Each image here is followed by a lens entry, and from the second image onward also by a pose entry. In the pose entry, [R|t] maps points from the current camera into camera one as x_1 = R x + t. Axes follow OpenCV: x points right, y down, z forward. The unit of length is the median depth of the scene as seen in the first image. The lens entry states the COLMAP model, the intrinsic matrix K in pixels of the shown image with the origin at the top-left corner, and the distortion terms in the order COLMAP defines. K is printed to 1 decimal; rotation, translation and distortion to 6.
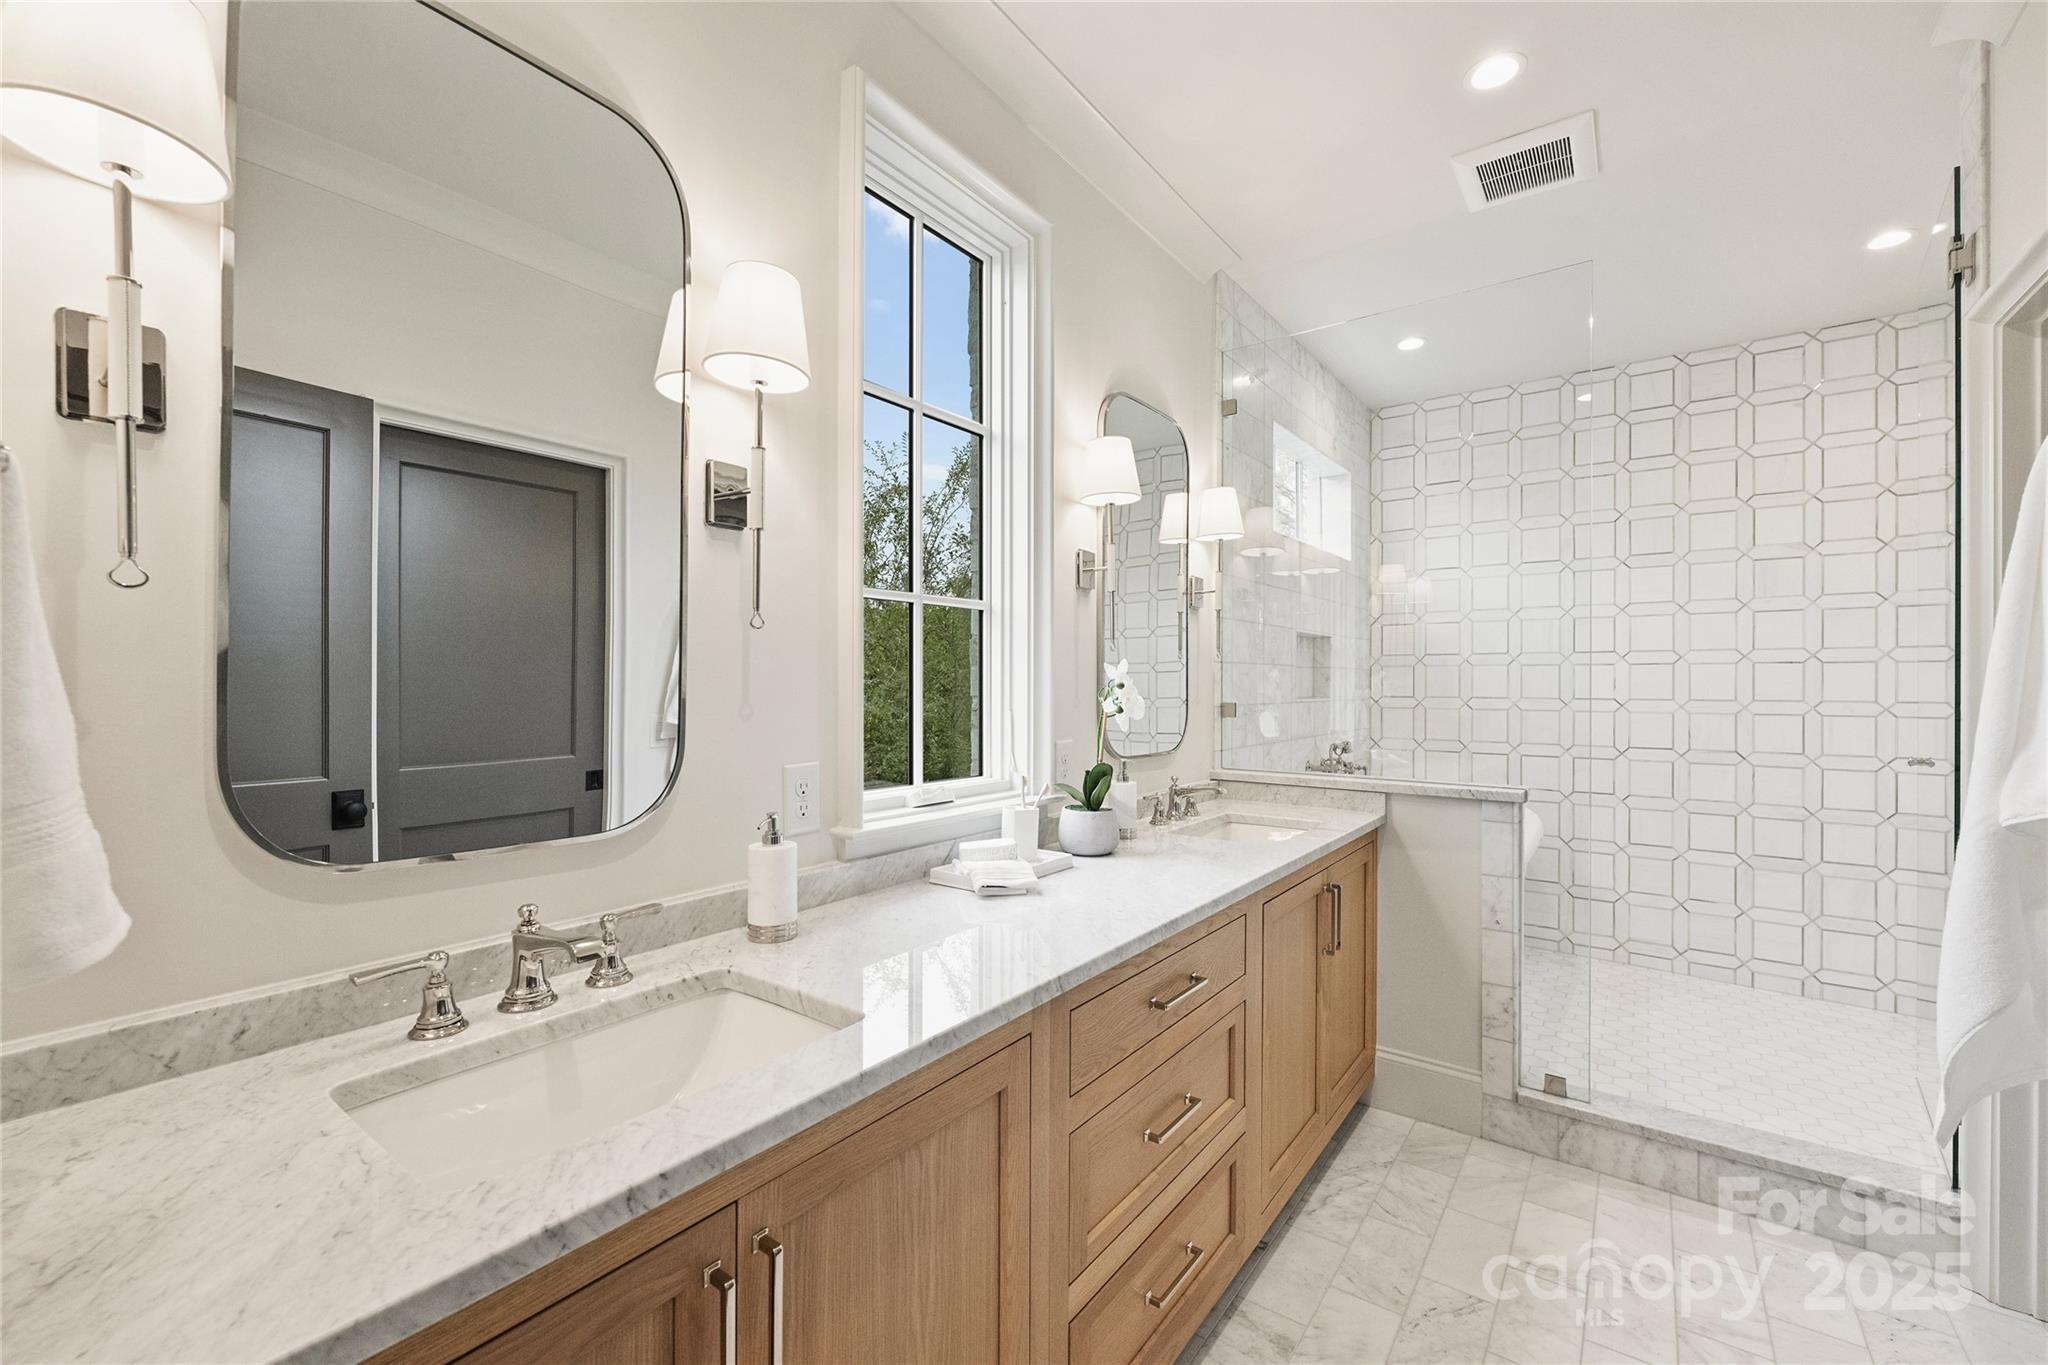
lens RADIAL K [[854.1, 0, 1032.3], [0, 854.1, 683.6], [0, 0, 1]] dist [0.000326, -0.000150]
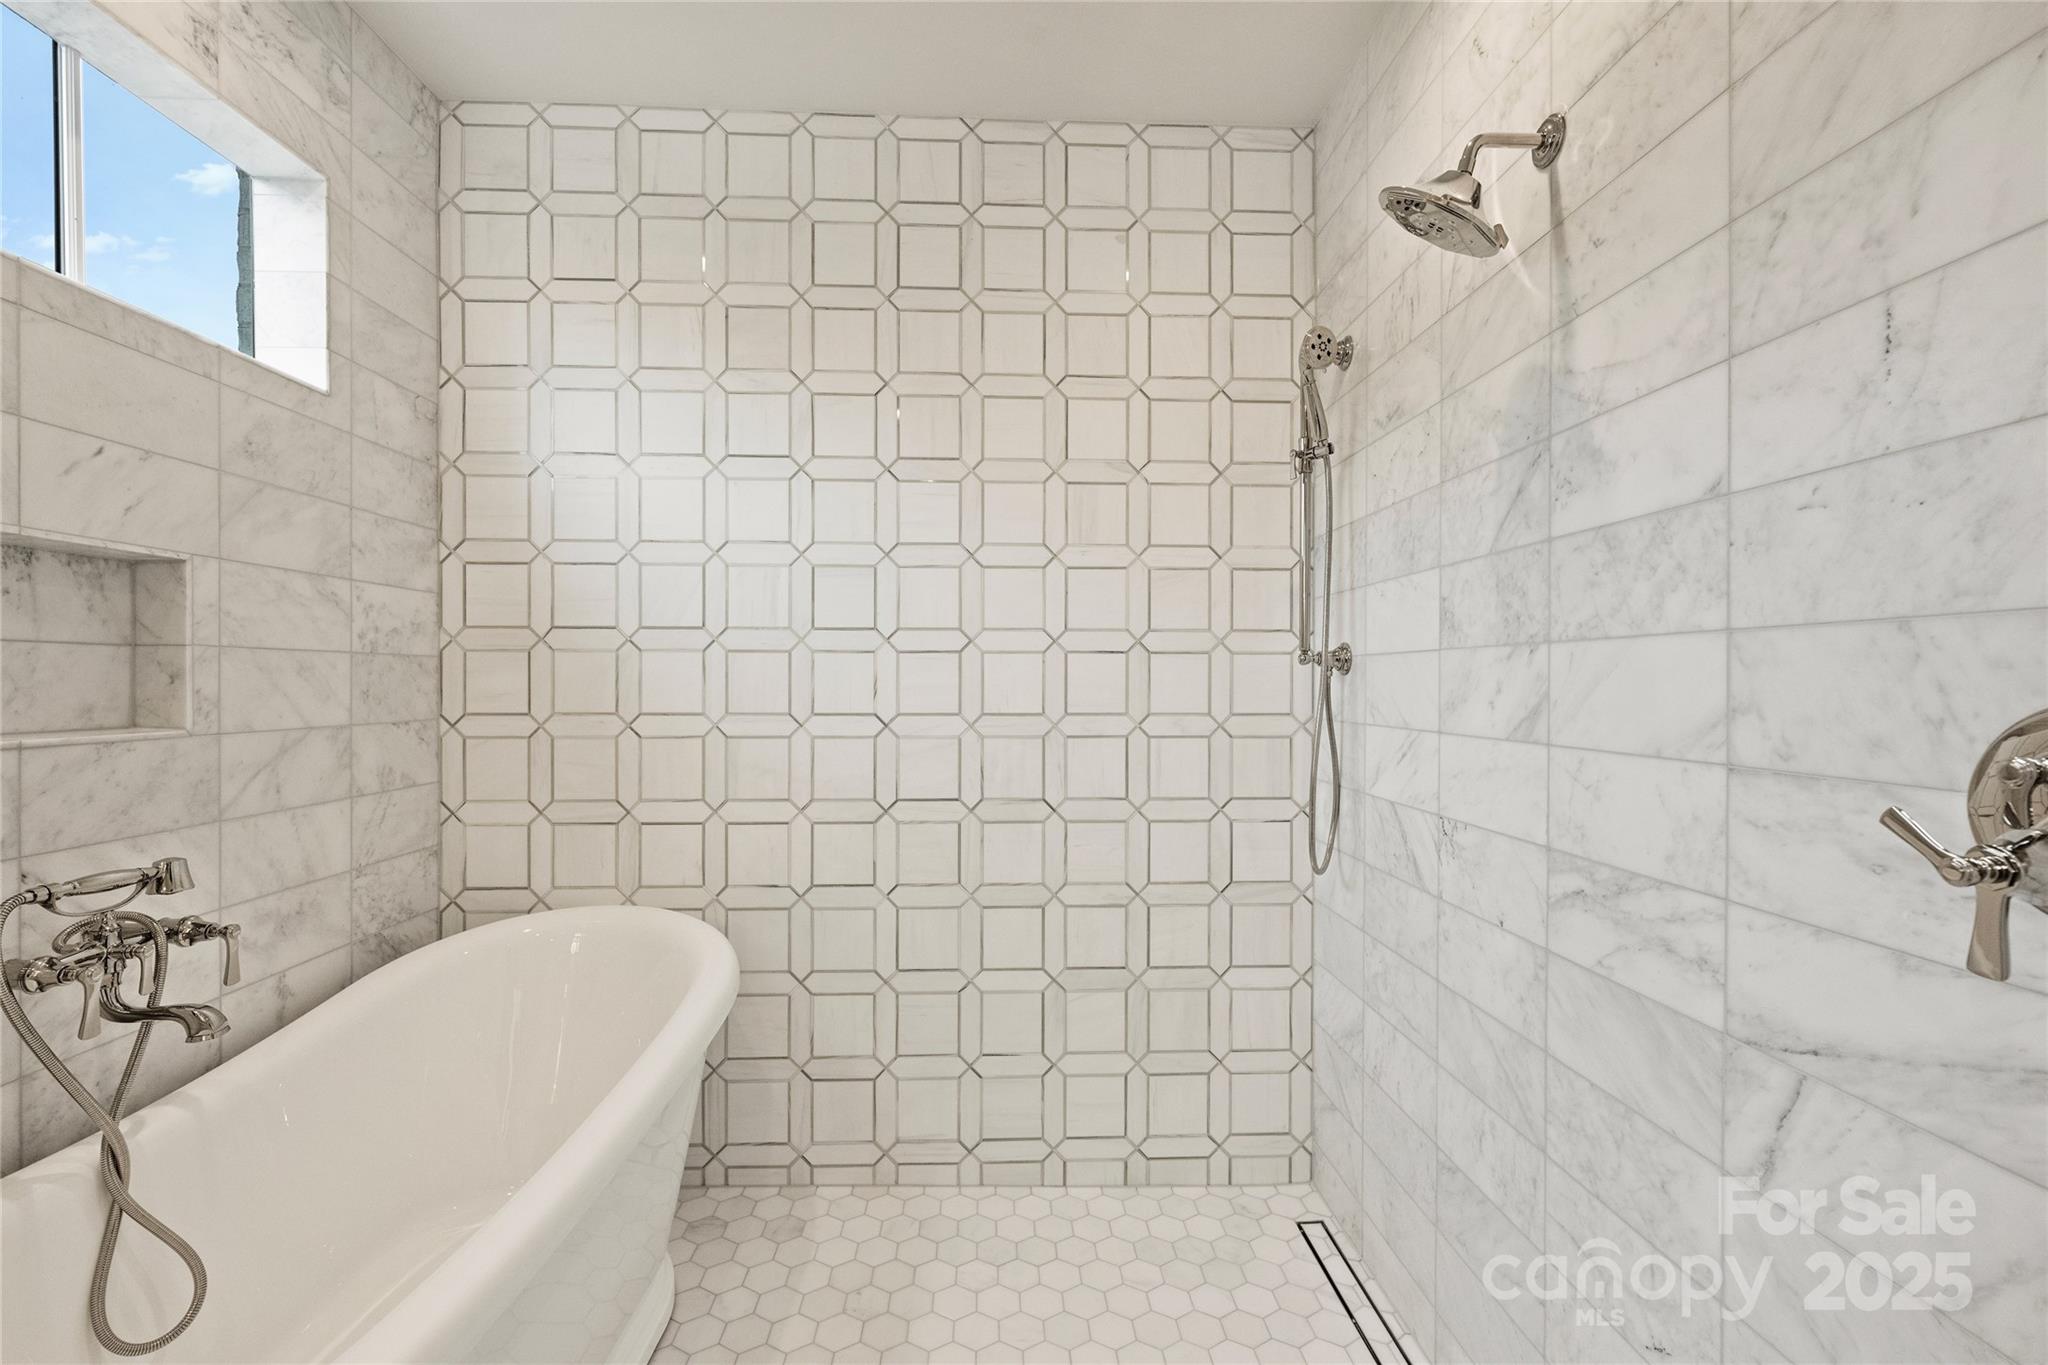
lens RADIAL K [[854.1, 0, 1023.9], [0, 854.1, 684.0], [0, 0, 1]] dist [0.000326, -0.000150]
pose [[0.784678, -0.003026, 0.619896, 0.426132], [0.000004, 0.999988, 0.004876, -0.004308], [-0.619903, -0.003823, 0.784669, 0.519596]]
